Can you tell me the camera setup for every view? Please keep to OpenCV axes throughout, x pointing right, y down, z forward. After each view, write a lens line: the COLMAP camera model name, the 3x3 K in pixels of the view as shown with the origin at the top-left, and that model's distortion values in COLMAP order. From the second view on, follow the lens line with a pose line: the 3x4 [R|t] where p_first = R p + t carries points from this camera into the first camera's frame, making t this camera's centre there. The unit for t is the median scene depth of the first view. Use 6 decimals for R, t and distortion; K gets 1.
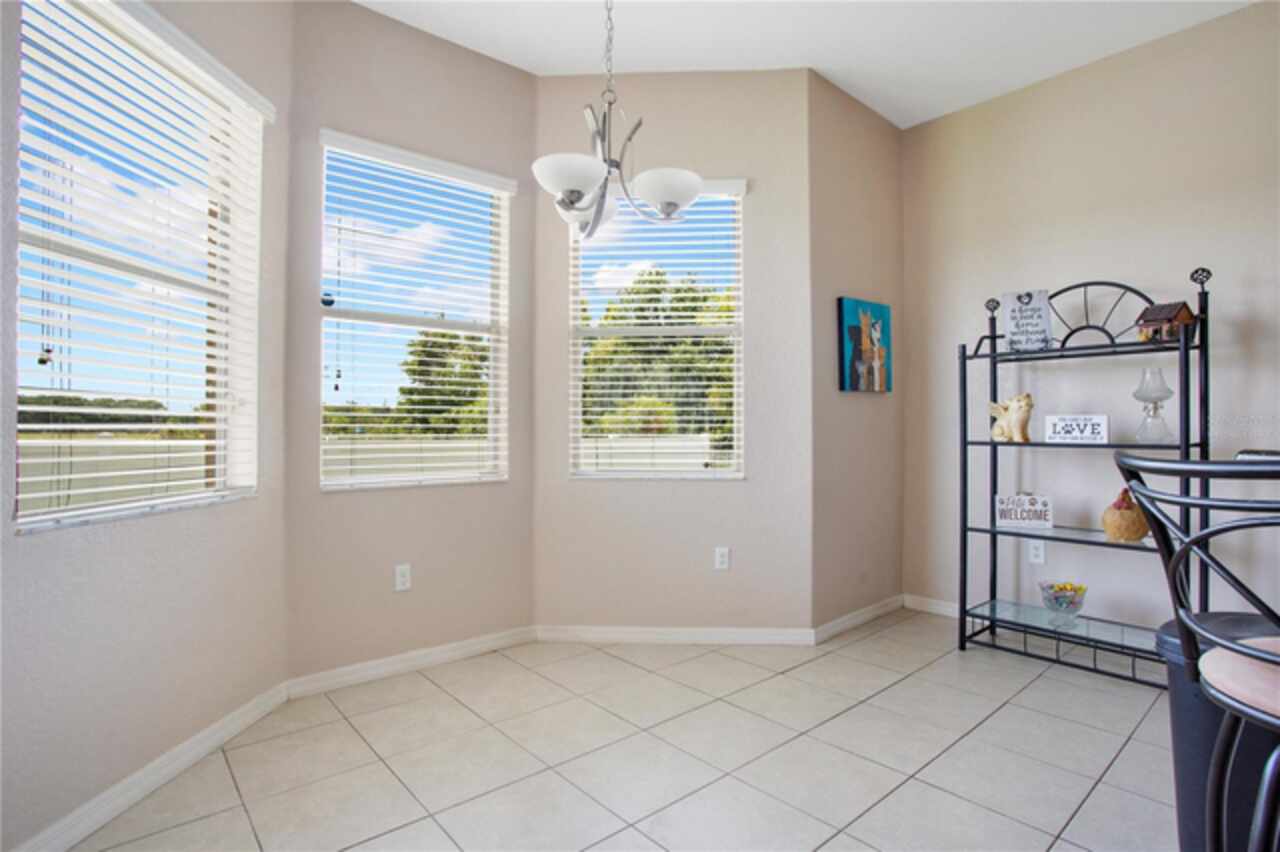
lens RADIAL K [[672.0, 0, 635.4], [0, 672.0, 424.3], [0, 0, 1]] dist [-0.000410, 0.000059]
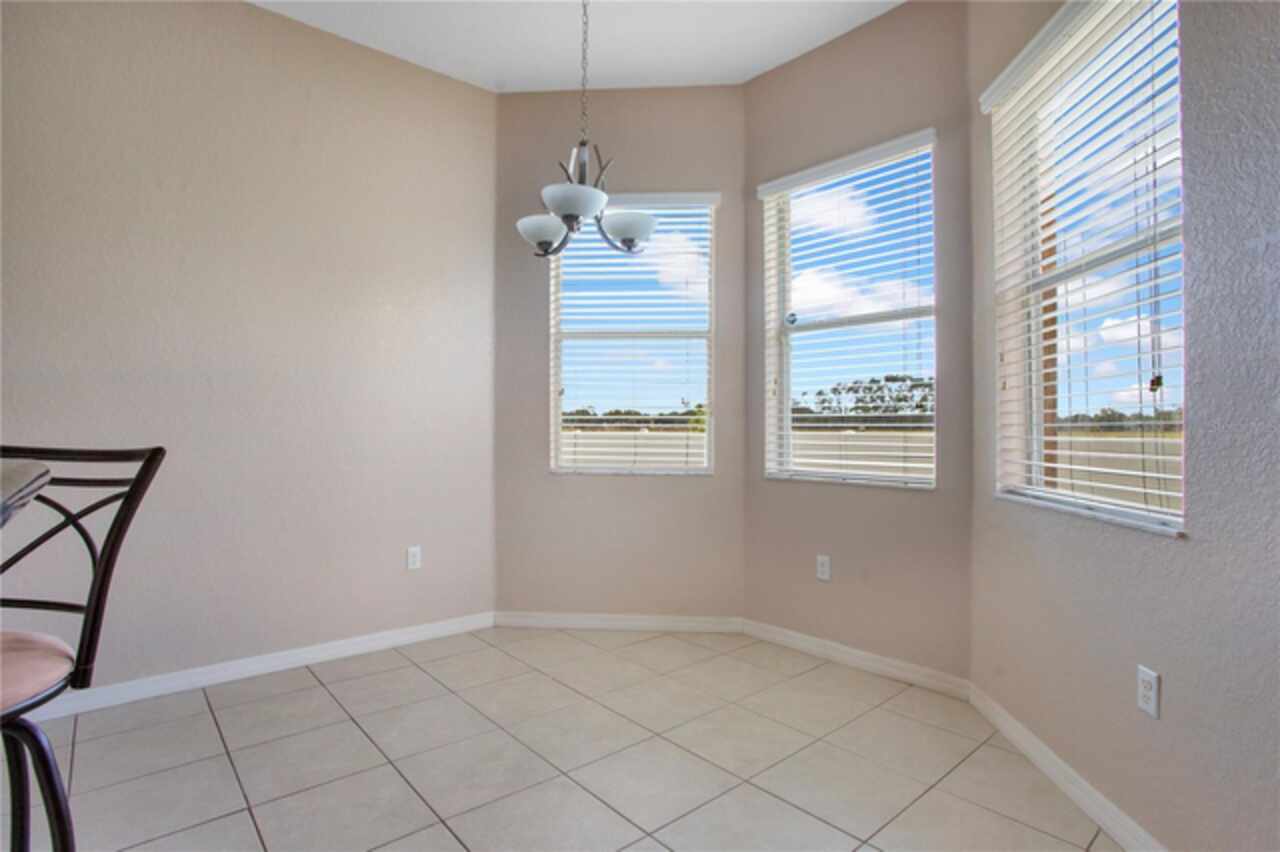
lens RADIAL K [[672.0, 0, 635.4], [0, 672.0, 424.3], [0, 0, 1]] dist [-0.000410, 0.000059]
pose [[-0.004018, -0.001894, -0.999990, 0.810854], [0.007461, 0.999970, -0.001924, 0.002652], [0.999964, -0.007469, -0.004004, 0.807645]]
